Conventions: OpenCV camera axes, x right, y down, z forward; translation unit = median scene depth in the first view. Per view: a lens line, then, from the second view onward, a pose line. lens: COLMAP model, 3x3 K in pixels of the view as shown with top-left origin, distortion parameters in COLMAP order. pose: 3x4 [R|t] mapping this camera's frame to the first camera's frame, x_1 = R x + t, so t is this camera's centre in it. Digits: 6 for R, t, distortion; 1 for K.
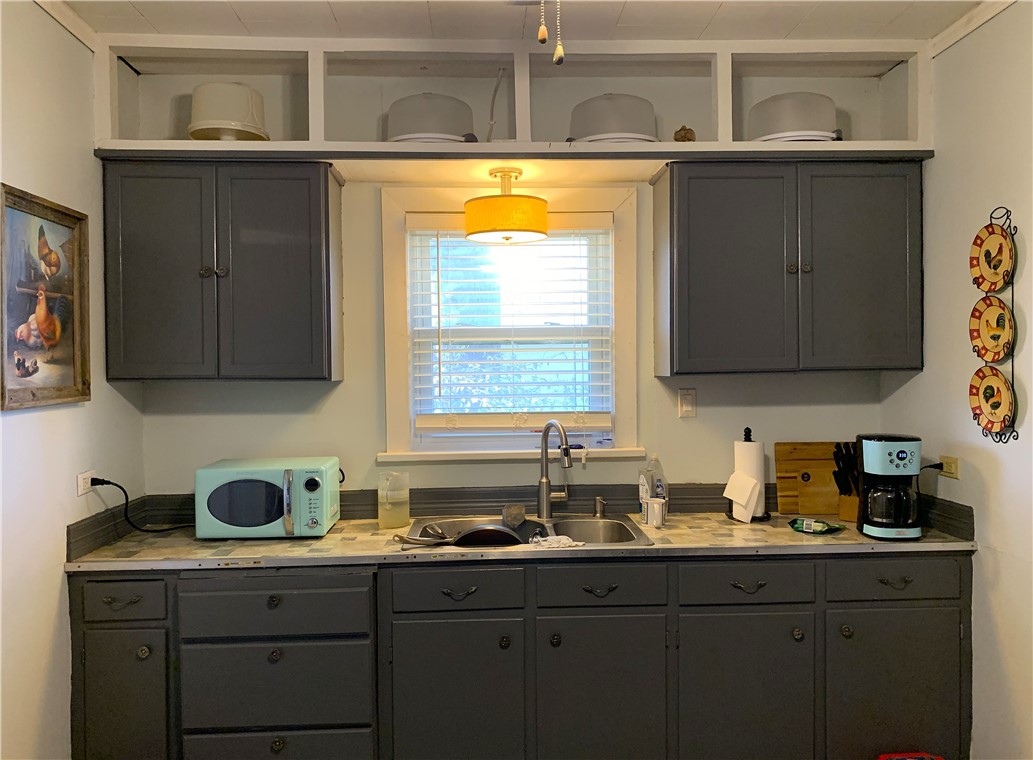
lens RADIAL K [[817.3, 0, 516.5], [0, 817.3, 380.0], [0, 0, 1]] dist [0.059463, -0.129537]
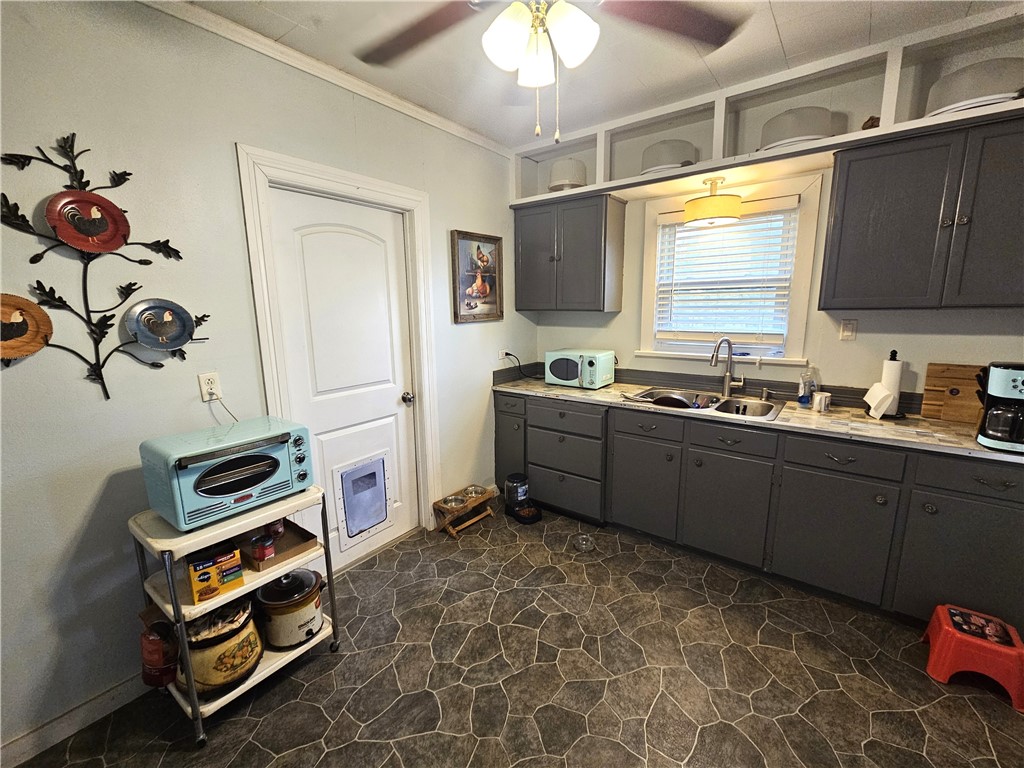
lens RADIAL K [[430.2, 0, 512.0], [0, 430.2, 384.0], [0, 0, 1]] dist [0.001126, 0.000137]
pose [[0.760580, 0.118380, -0.638360, 0.289132], [-0.002602, 0.983784, 0.179336, -0.013460], [0.649239, -0.134738, 0.748555, 0.067127]]
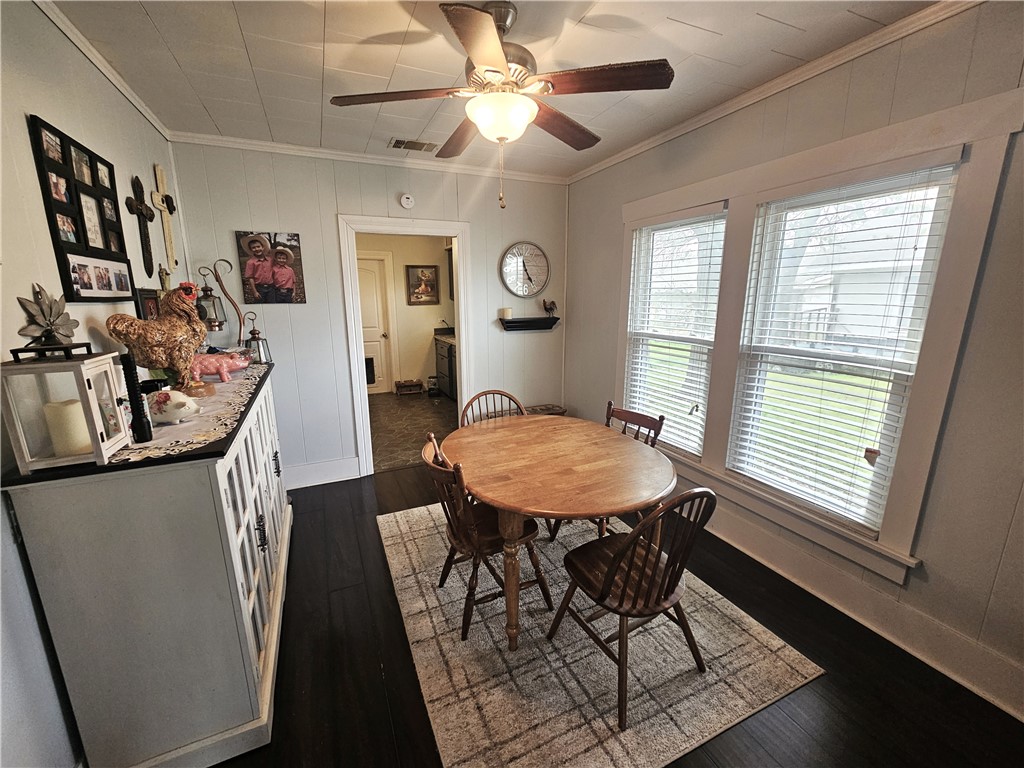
lens RADIAL K [[414.5, 0, 512.0], [0, 414.5, 384.0], [0, 0, 1]] dist [-0.000556, -0.000033]
pose [[0.378599, 0.210655, -0.901270, 1.876752], [-0.010403, 0.974662, 0.223440, -0.063724], [0.925502, -0.075218, 0.371197, 0.421211]]
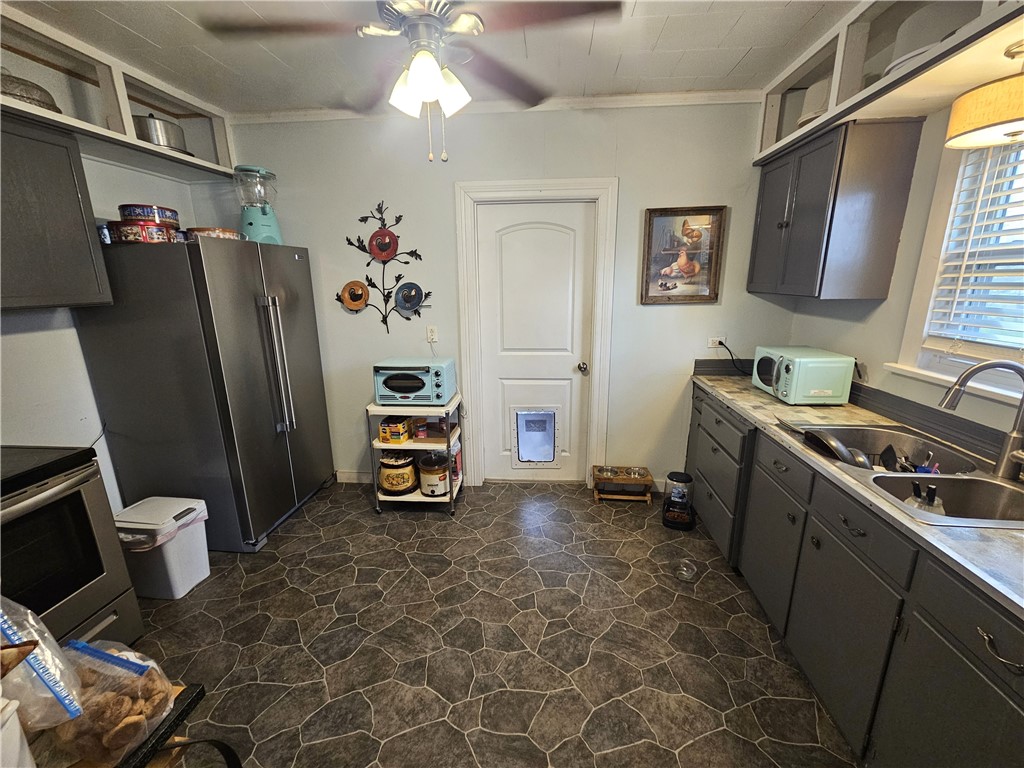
lens RADIAL K [[414.5, 0, 512.0], [0, 414.5, 384.0], [0, 0, 1]] dist [-0.000556, -0.000033]
pose [[-0.138214, 0.250460, -0.958210, 0.556108], [0.000014, 0.967496, 0.252886, -0.037585], [0.990402, 0.034938, -0.133725, 0.604871]]
